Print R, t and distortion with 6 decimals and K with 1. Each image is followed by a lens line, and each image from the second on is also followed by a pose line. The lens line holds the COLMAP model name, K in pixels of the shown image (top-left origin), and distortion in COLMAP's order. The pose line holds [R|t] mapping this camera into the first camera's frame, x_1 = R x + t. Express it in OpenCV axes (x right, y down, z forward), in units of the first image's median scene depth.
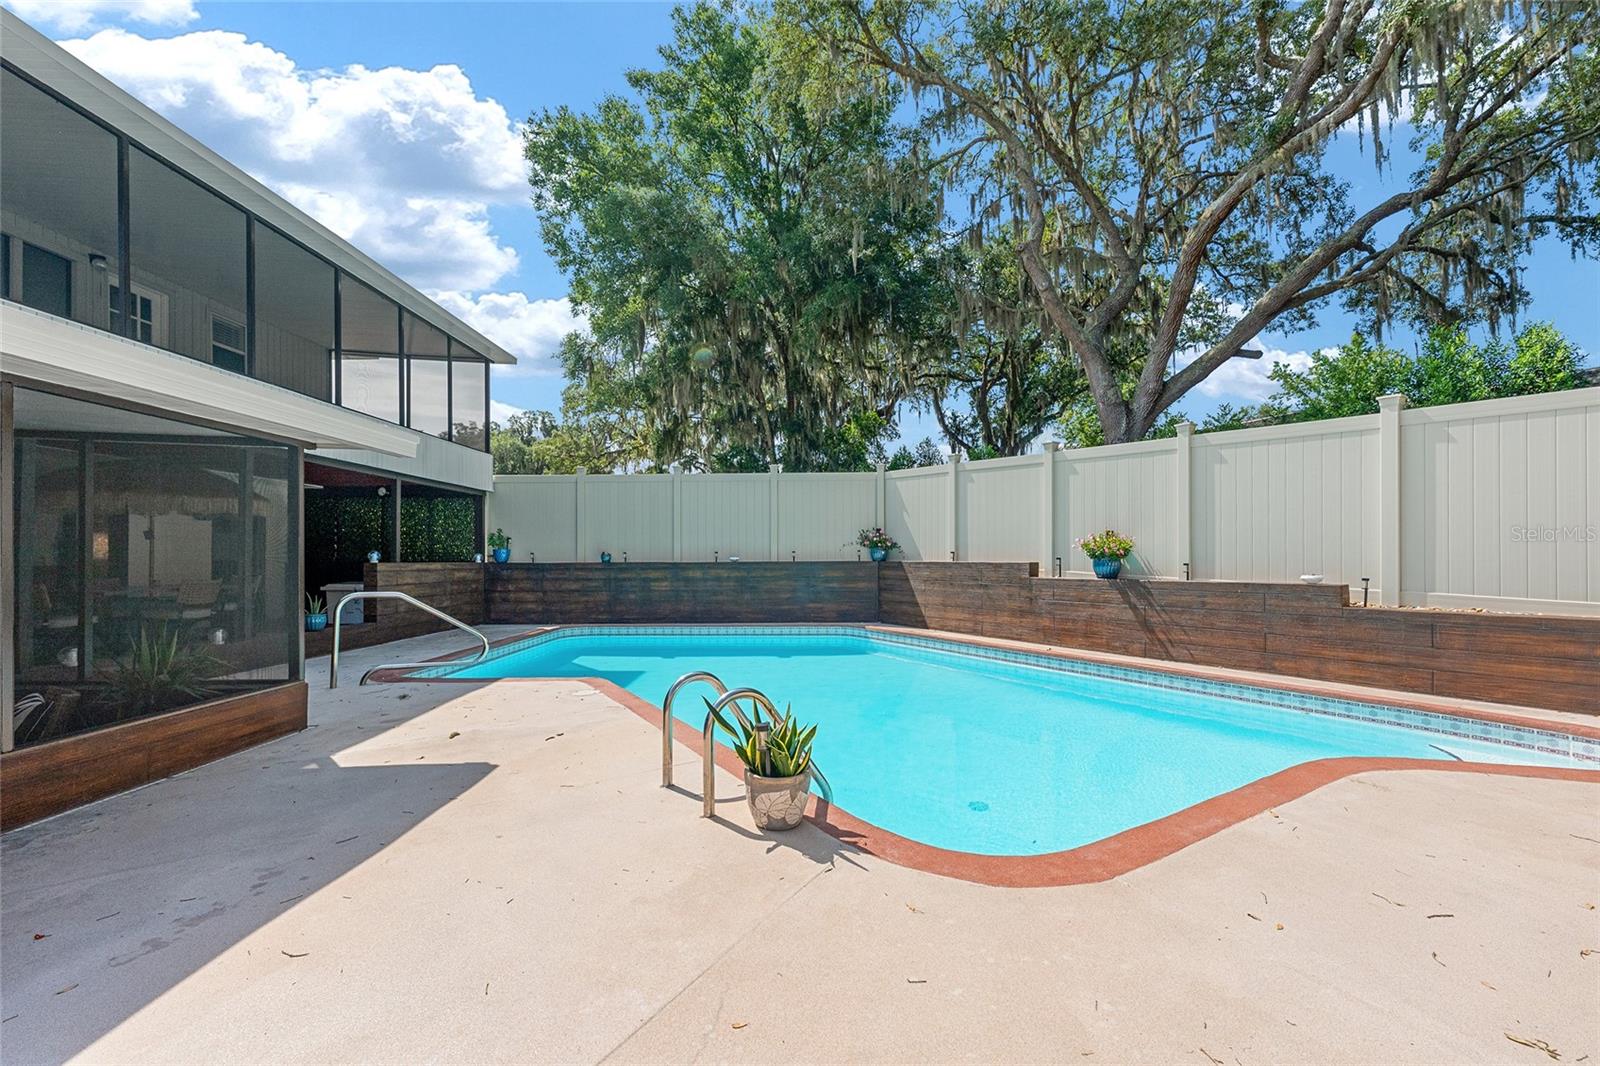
lens RADIAL K [[636.8, 0, 805.8], [0, 636.8, 541.1], [0, 0, 1]] dist [0.001351, 0.000157]
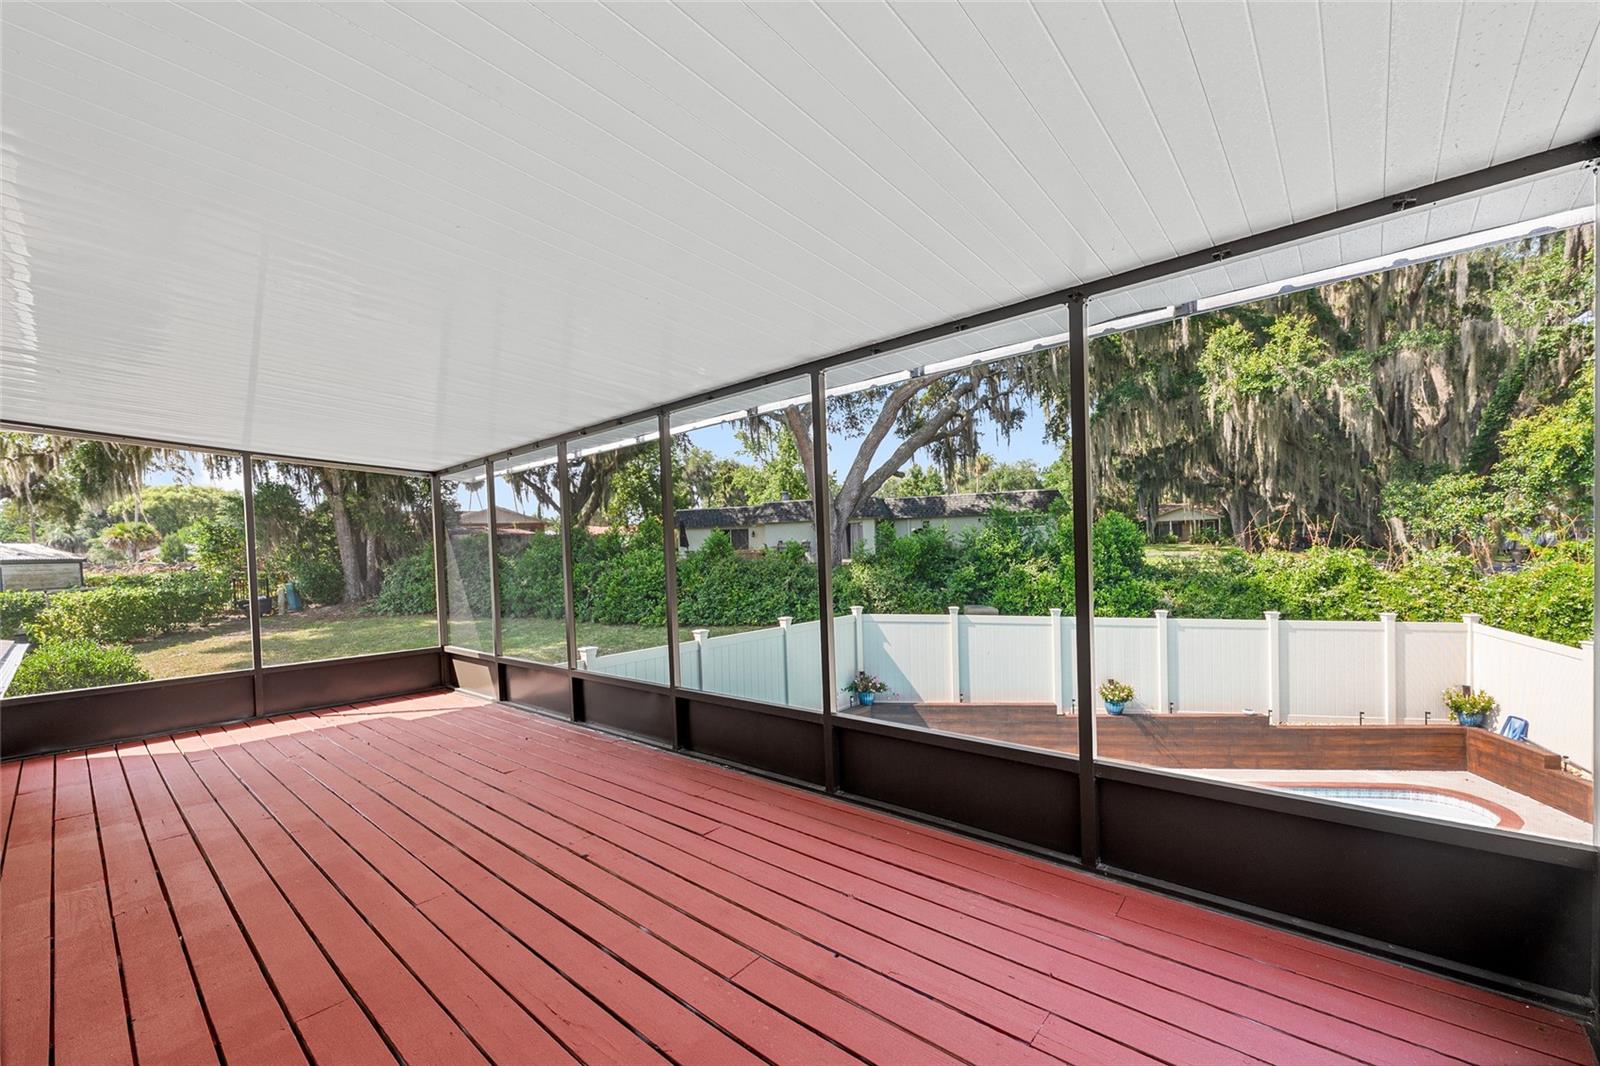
lens RADIAL K [[642.5, 0, 793.8], [0, 642.5, 564.0], [0, 0, 1]] dist [0.000858, -0.000186]
pose [[0.660264, -0.033169, 0.750301, -0.727938], [0.015229, 0.999410, 0.030780, -0.226929], [-0.750879, -0.008897, 0.660380, 0.409513]]
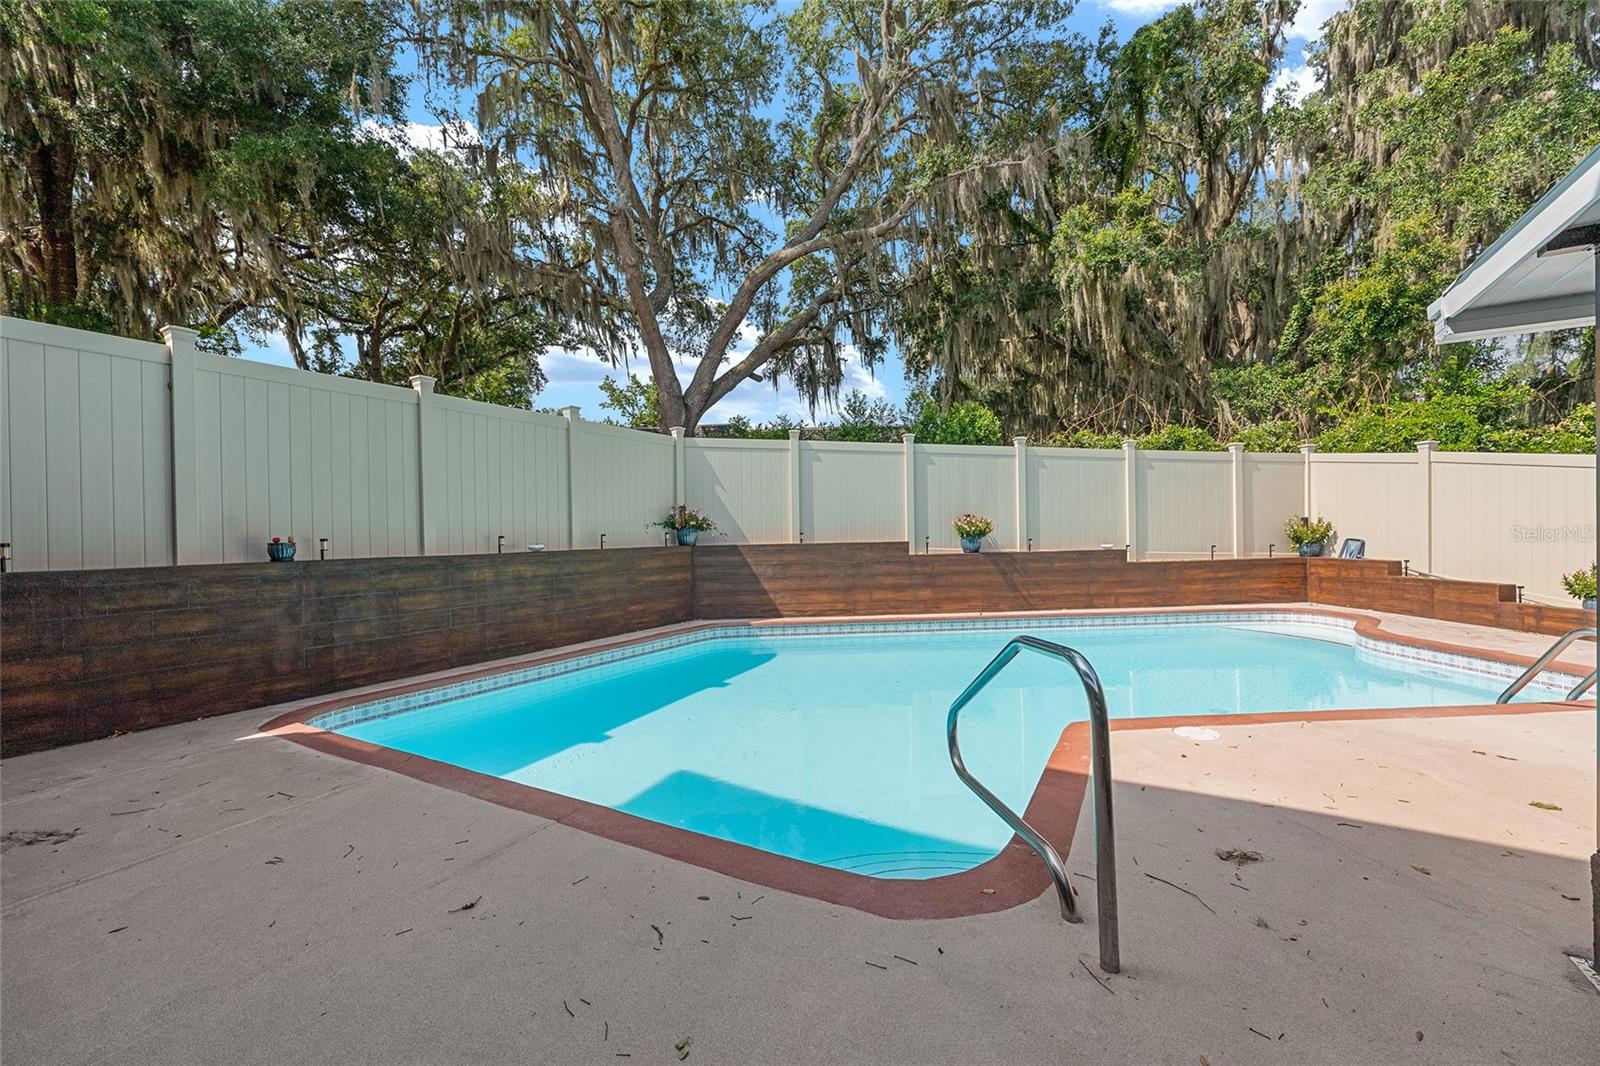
lens RADIAL K [[627.7, 0, 800.0], [0, 627.7, 533.0], [0, 0, 1]] dist [-0.002190, -0.000059]
pose [[0.496519, -0.004131, 0.868016, -0.516818], [-0.003180, 0.999973, 0.006578, 0.009021], [-0.868020, -0.006027, 0.496492, 0.470123]]
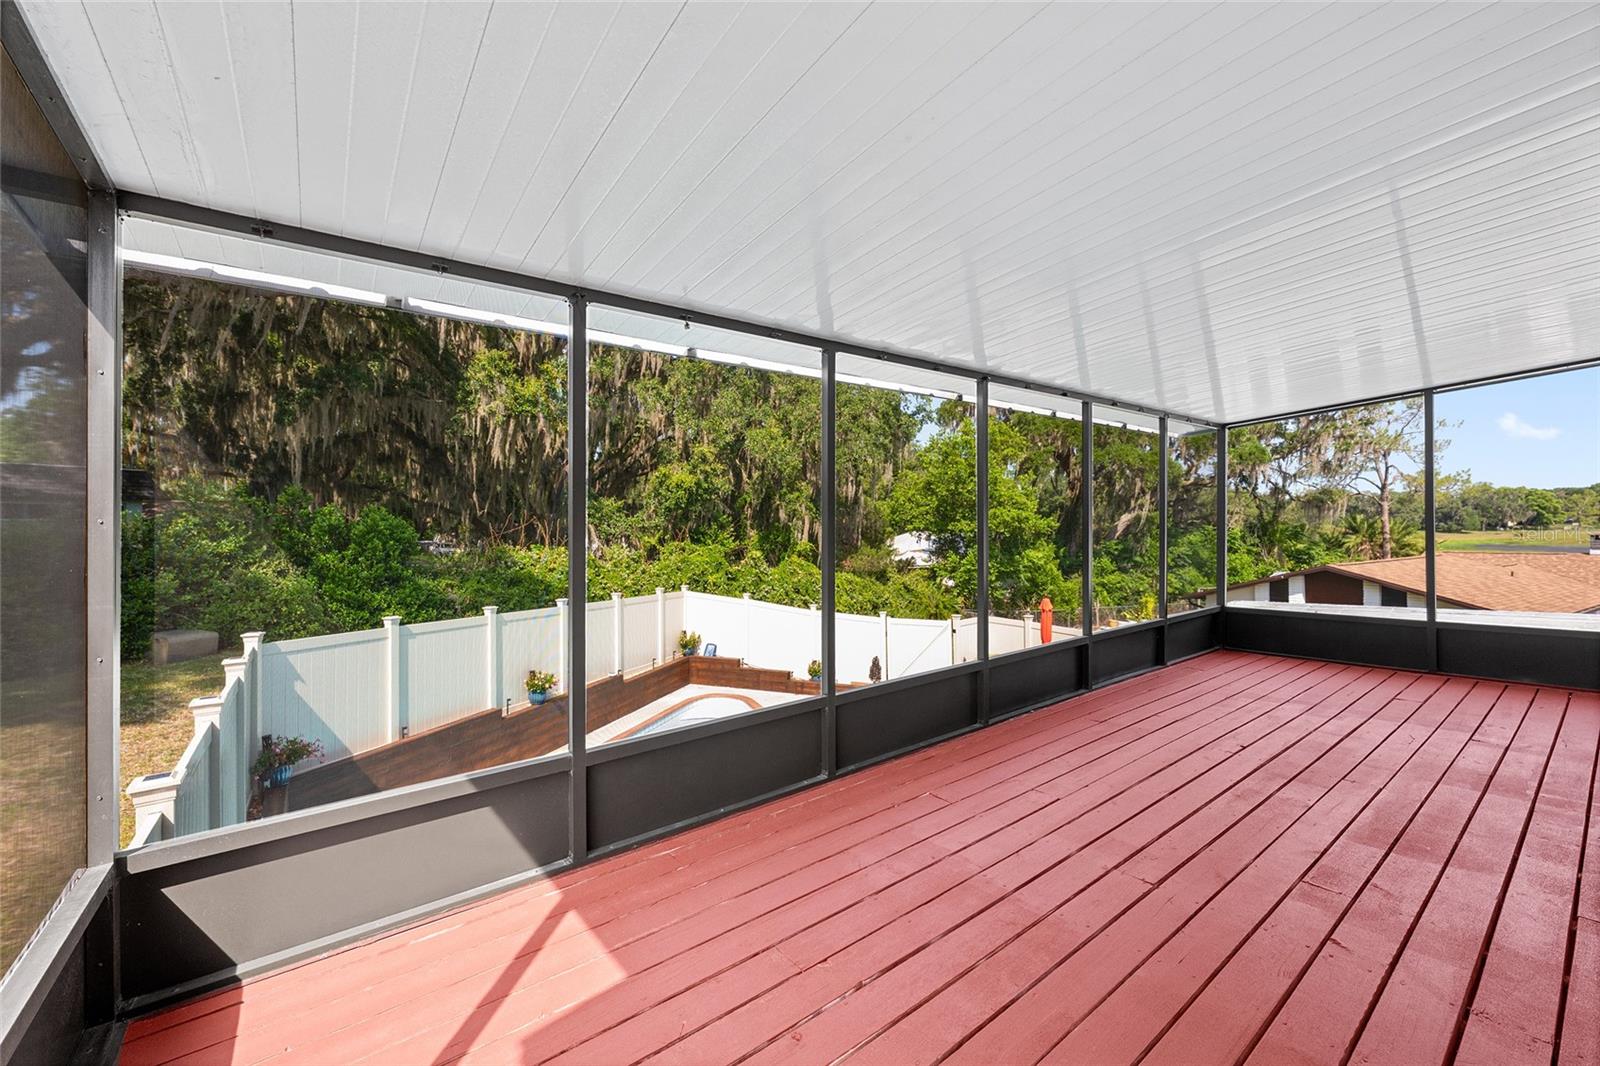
lens RADIAL K [[637.5, 0, 794.5], [0, 637.5, 529.6], [0, 0, 1]] dist [-0.000910, -0.000170]
pose [[-0.603601, 0.017106, 0.797103, -0.720293], [0.005750, 0.999837, -0.017102, -0.213703], [-0.797266, -0.005740, -0.603601, 0.972104]]
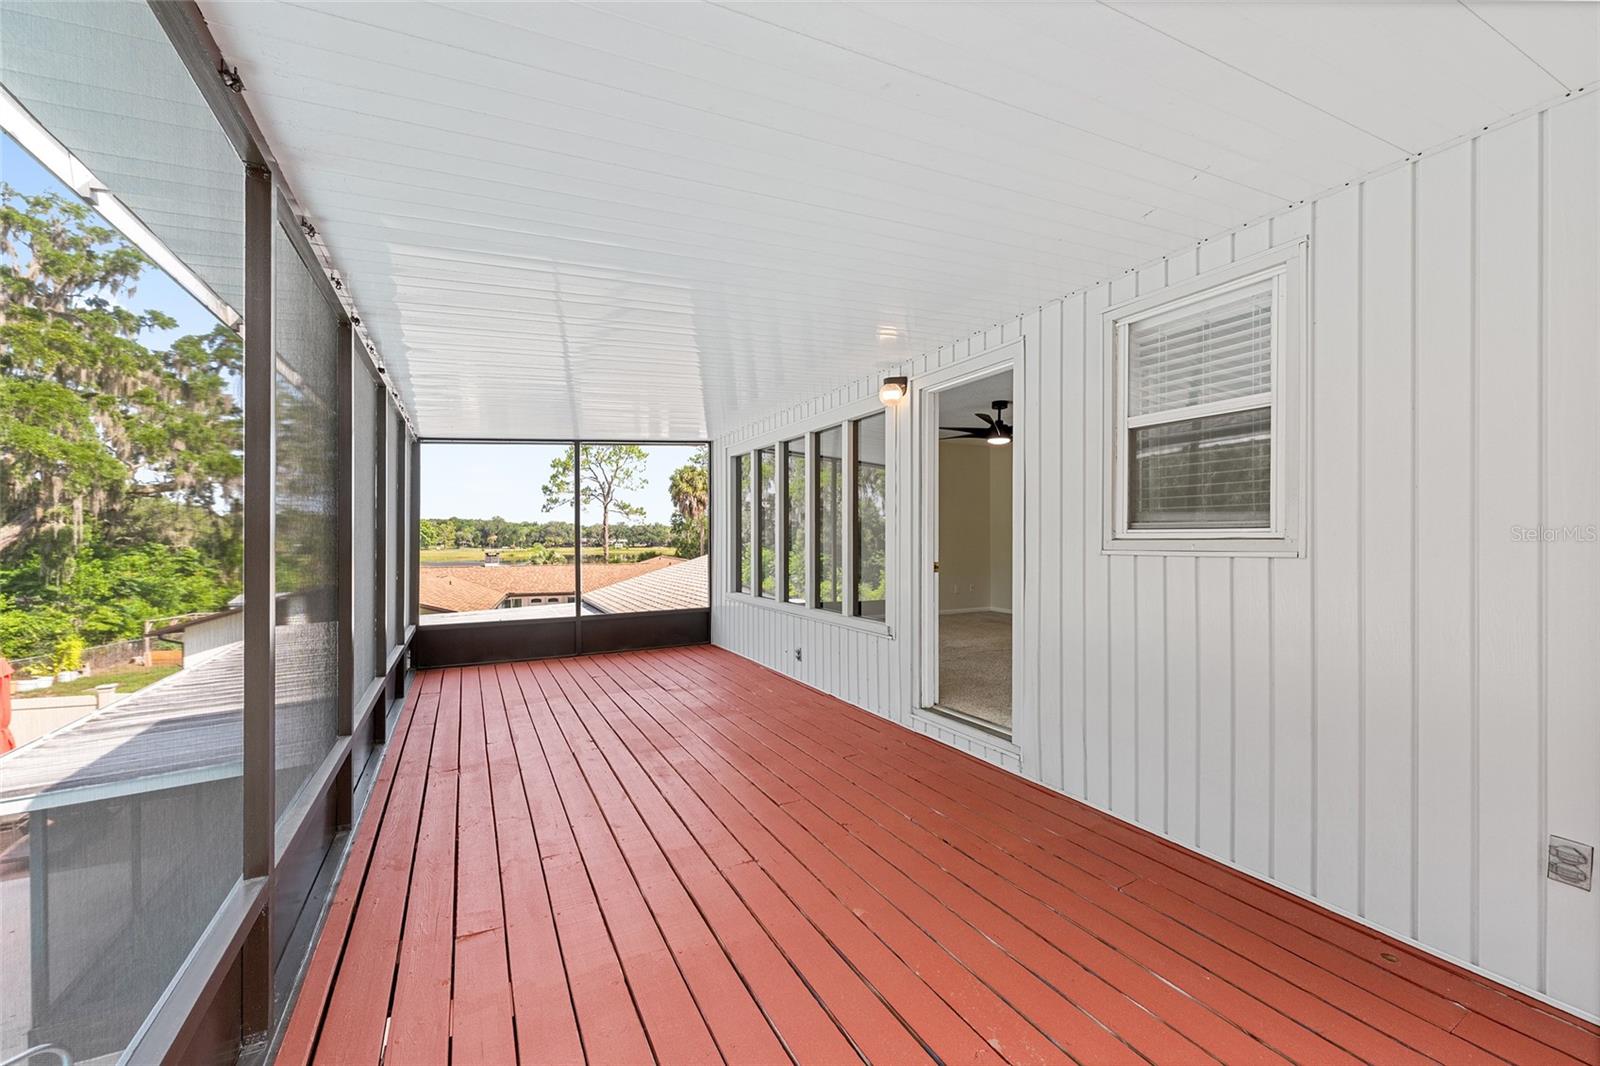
lens RADIAL K [[636.8, 0, 805.8], [0, 636.8, 541.1], [0, 0, 1]] dist [0.001351, 0.000157]
pose [[-0.883685, 0.008606, -0.468003, -0.551378], [0.015968, 0.999803, -0.011765, -0.213910], [0.467810, -0.017870, -0.883649, 0.969351]]
